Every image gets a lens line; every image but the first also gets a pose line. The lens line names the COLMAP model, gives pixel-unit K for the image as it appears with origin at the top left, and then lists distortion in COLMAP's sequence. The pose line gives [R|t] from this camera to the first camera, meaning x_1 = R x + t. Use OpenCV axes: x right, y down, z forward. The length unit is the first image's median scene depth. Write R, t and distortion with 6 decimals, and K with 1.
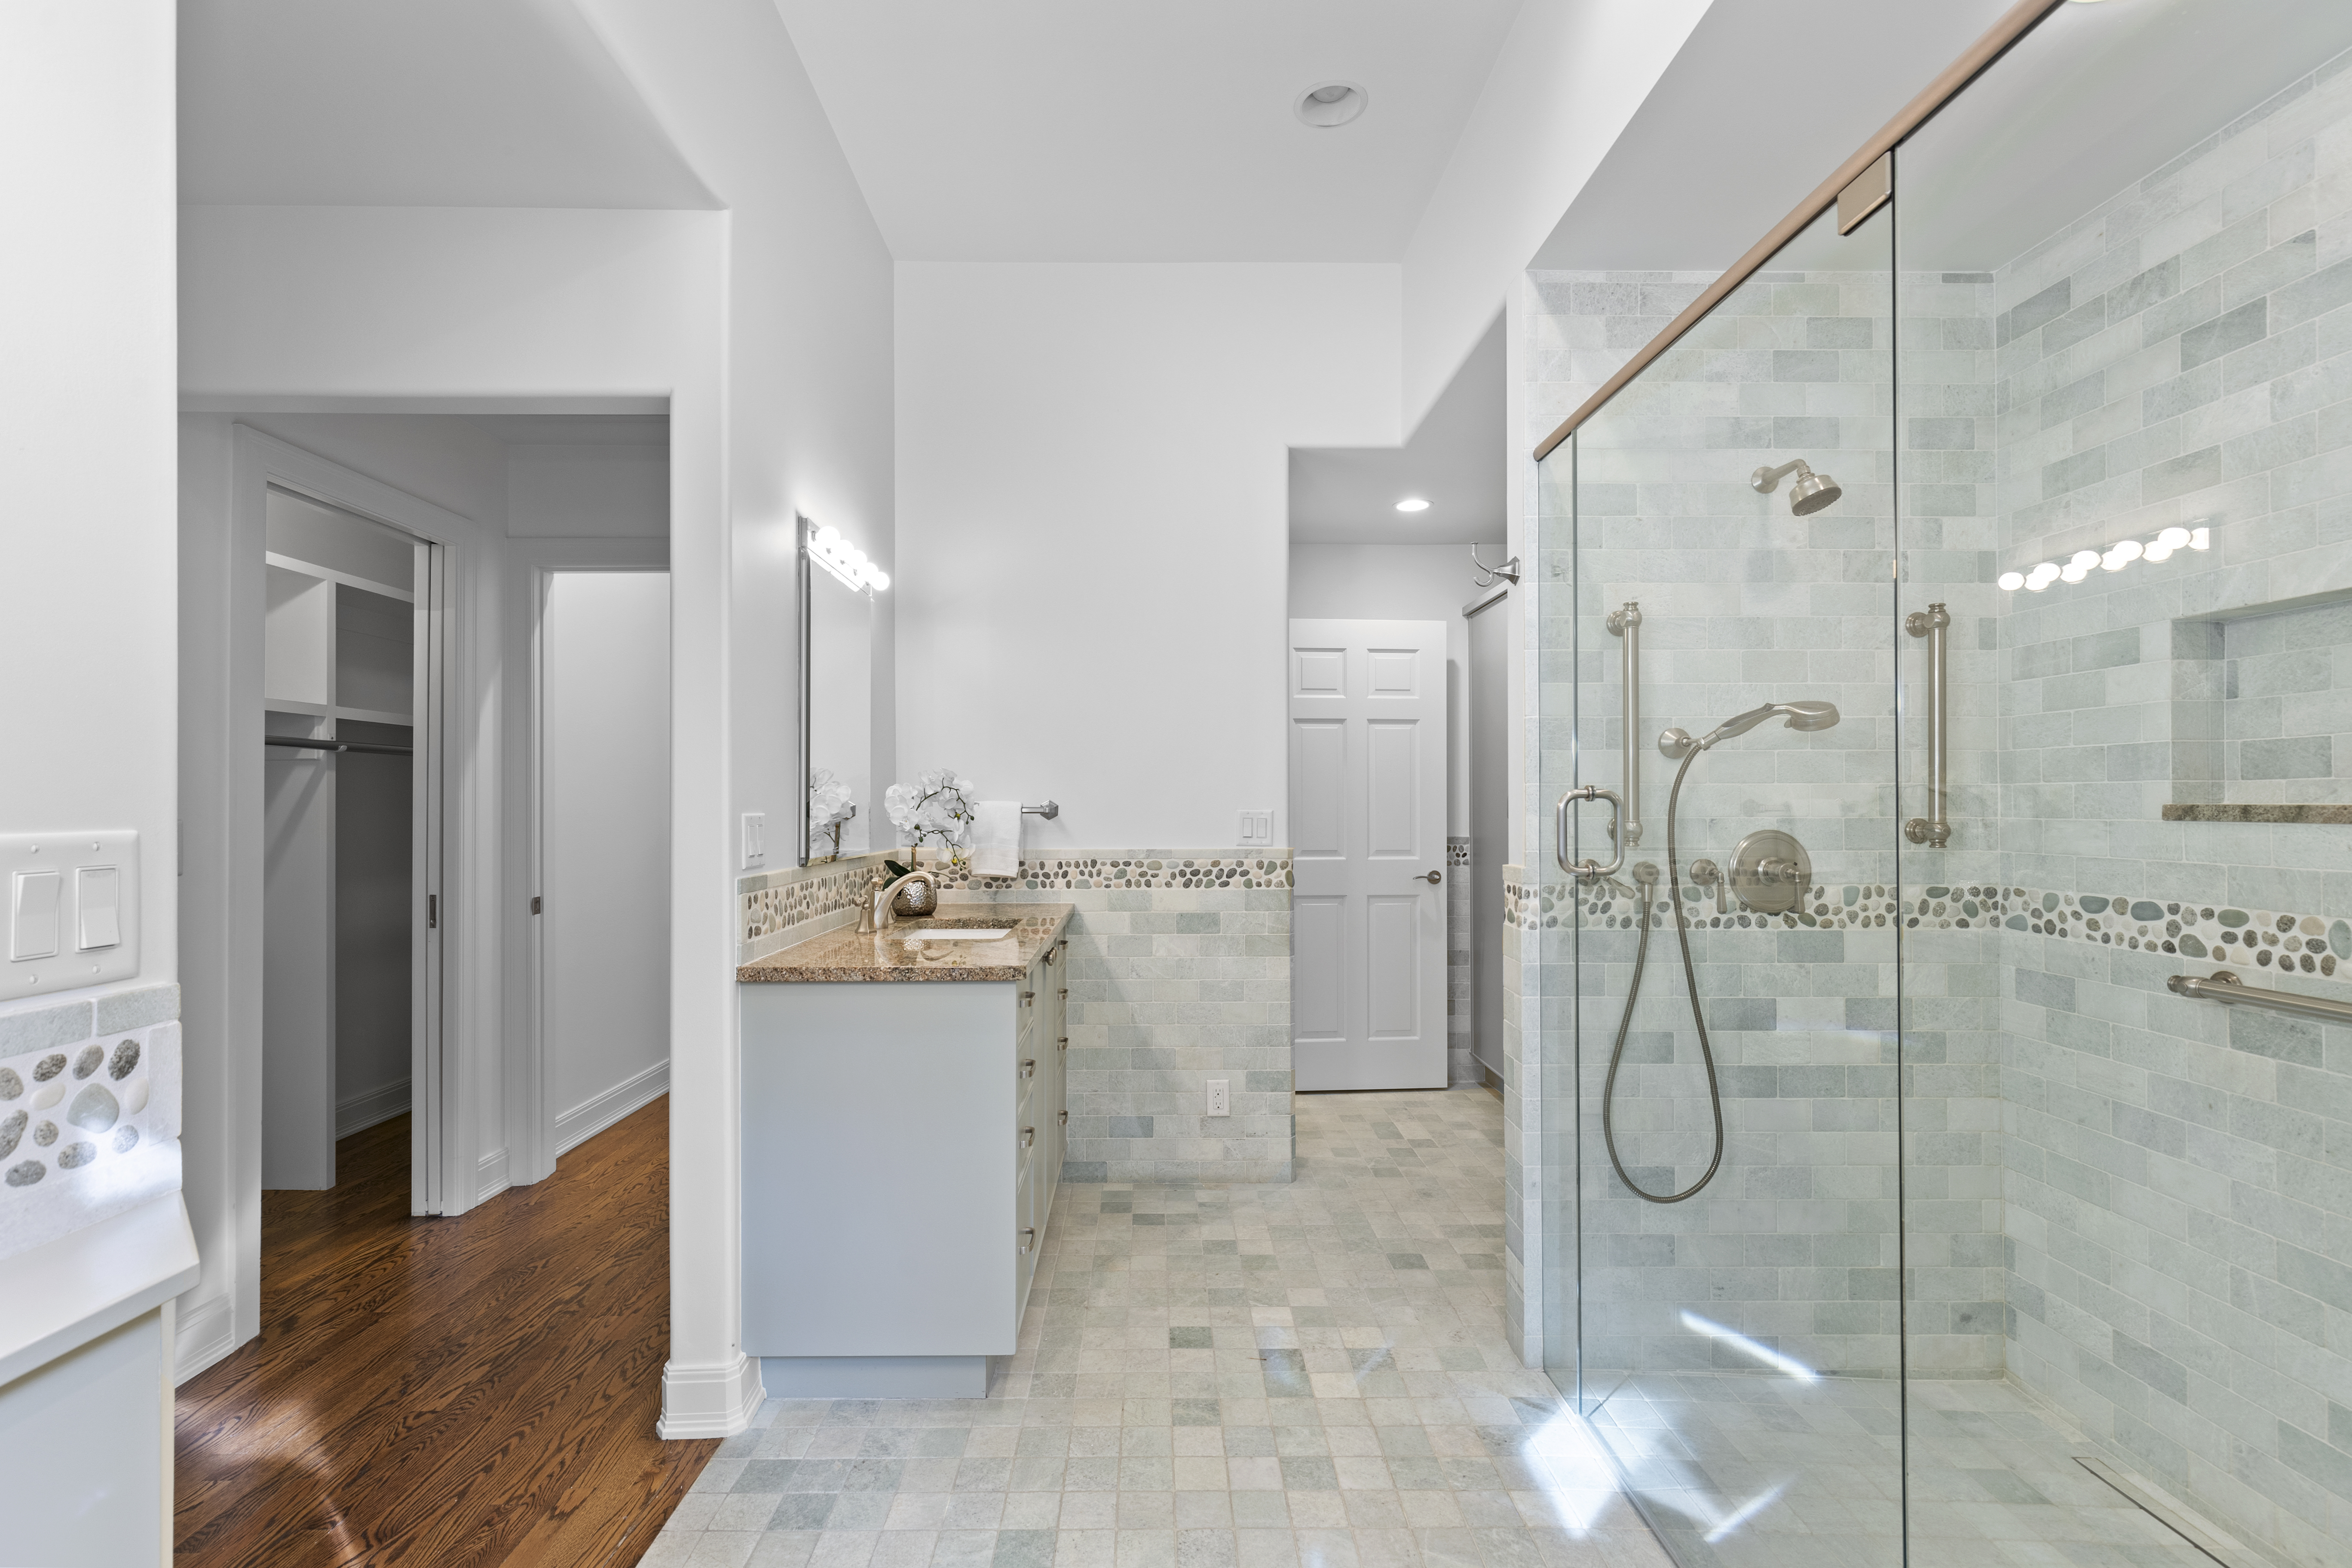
lens RADIAL K [[1053.5, 0, 1190.5], [0, 1053.5, 800.9], [0, 0, 1]] dist [0.006460, -0.001644]
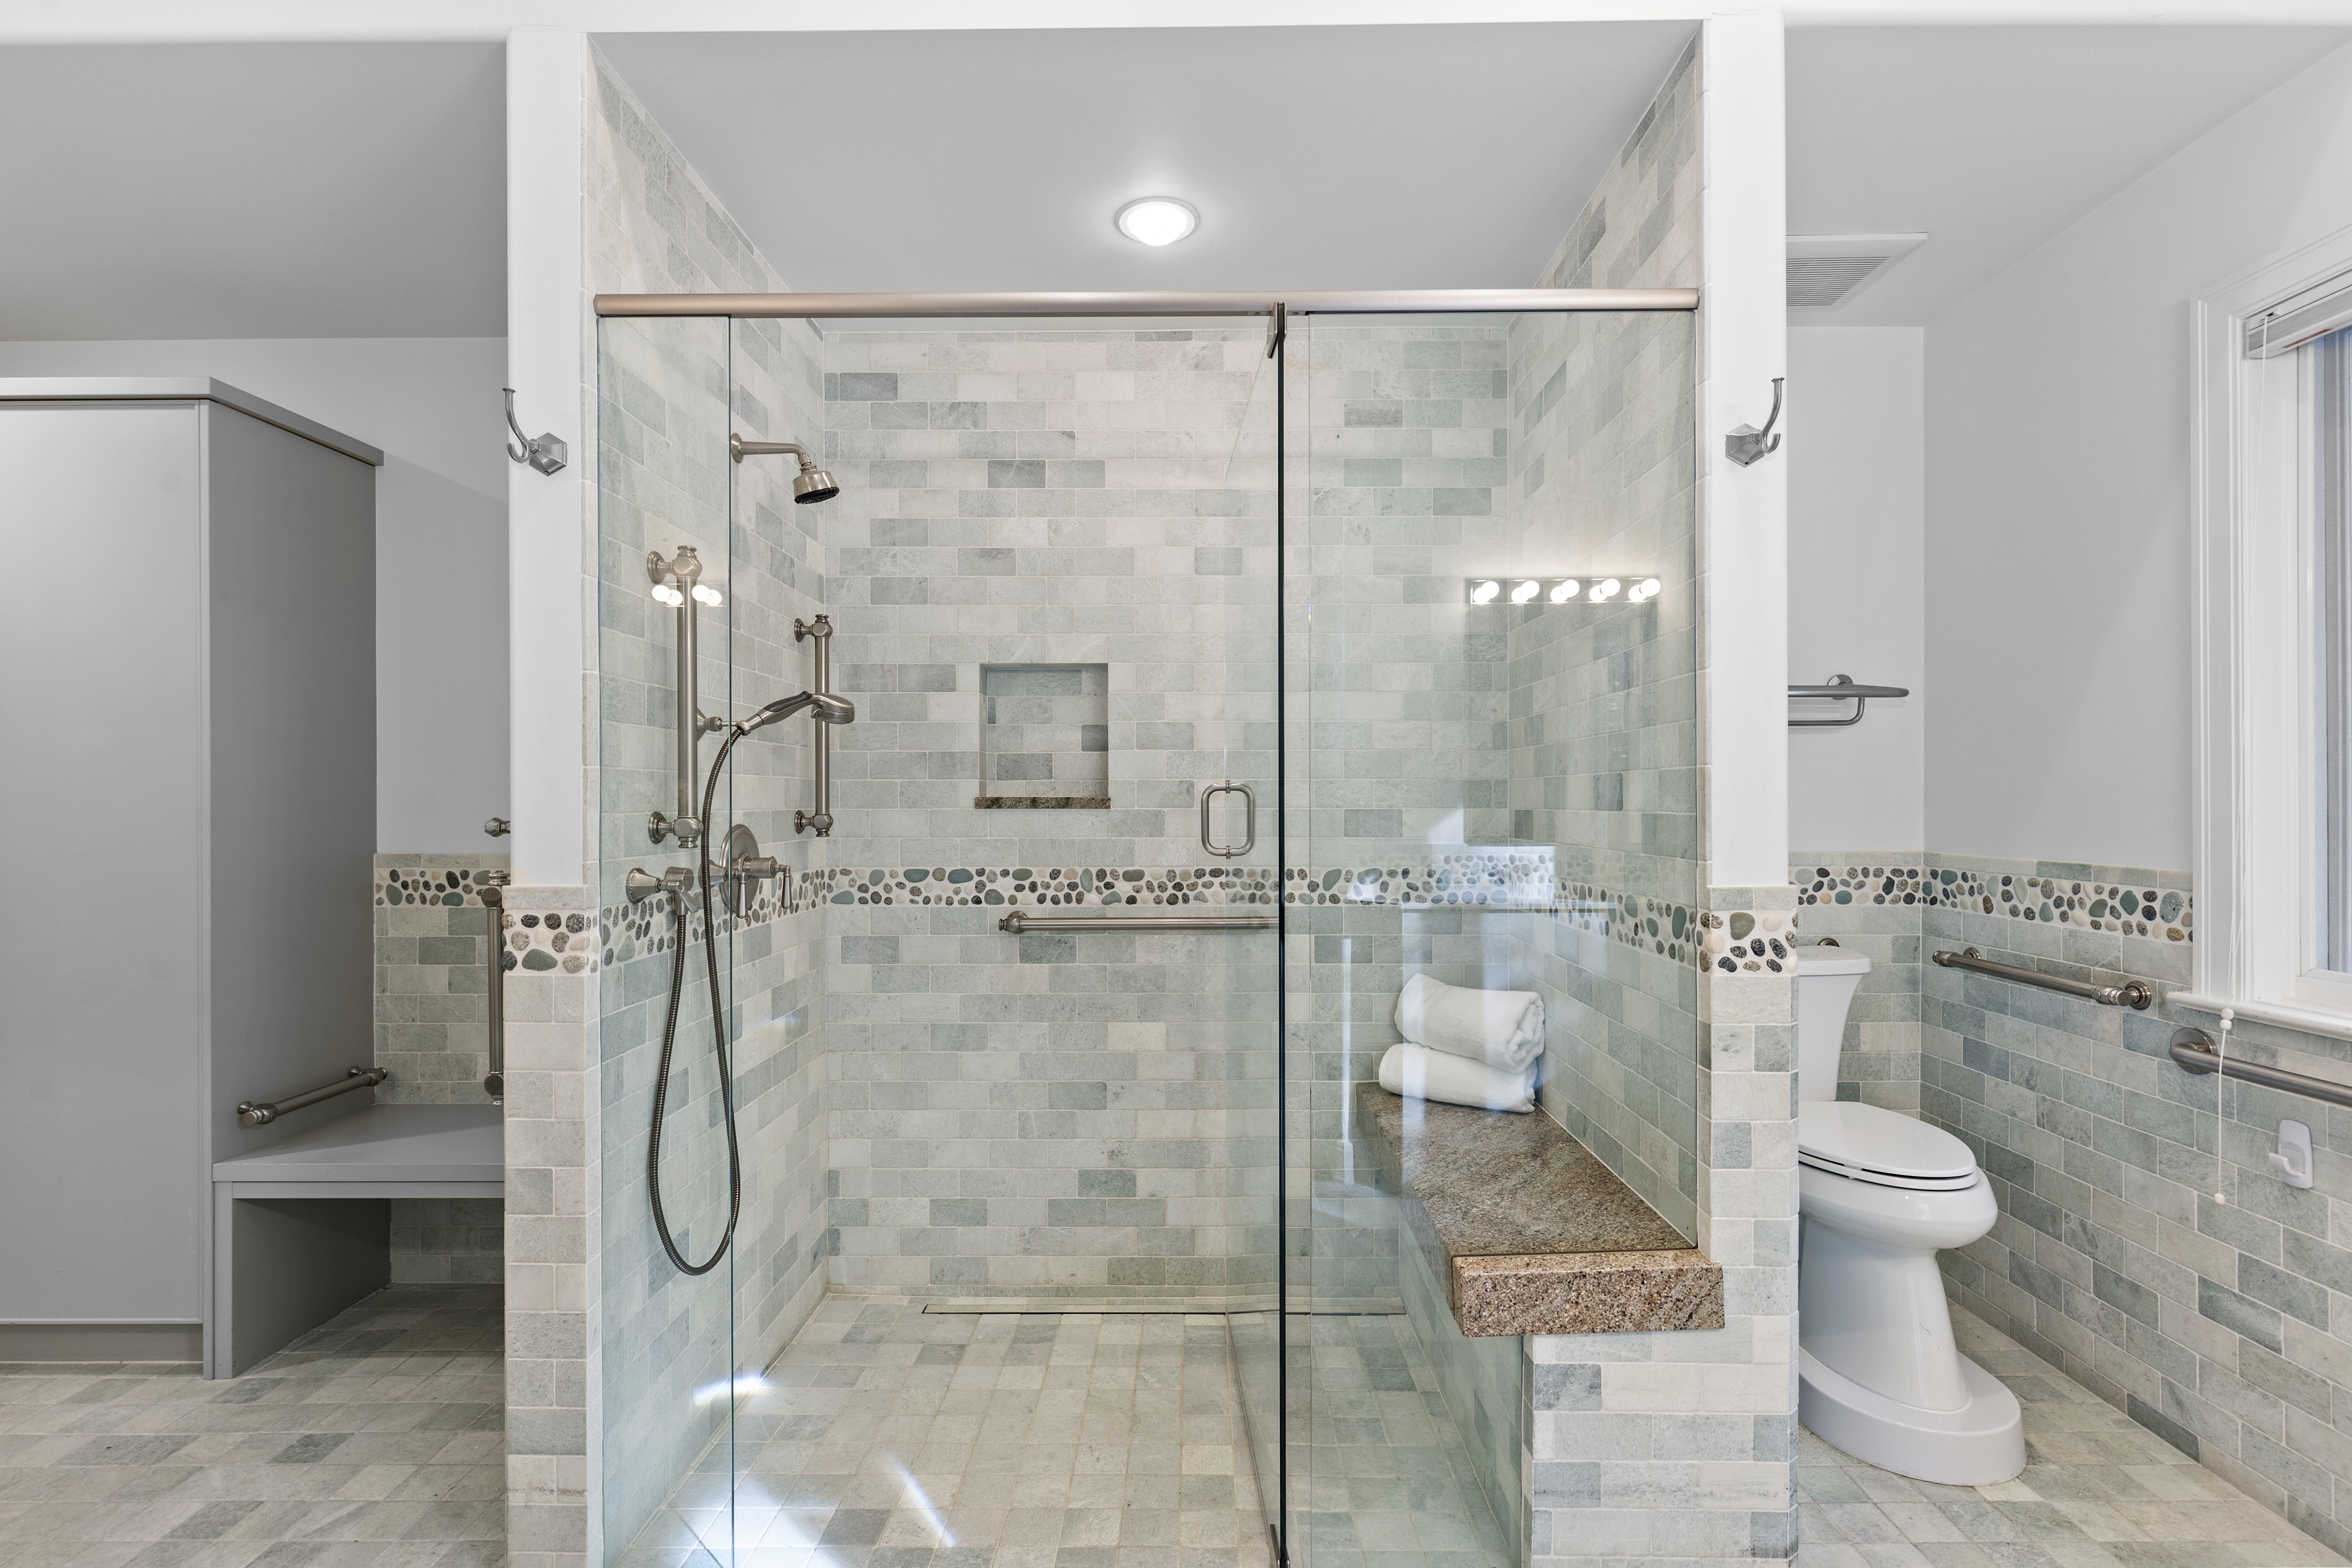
lens RADIAL K [[1053.5, 0, 1182.9], [0, 1053.5, 797.5], [0, 0, 1]] dist [0.006460, -0.001644]
pose [[0.045995, -0.000410, 0.998942, -0.432463], [-0.000712, 1.000000, 0.000443, 0.003239], [-0.998941, -0.000732, 0.045994, 0.662906]]
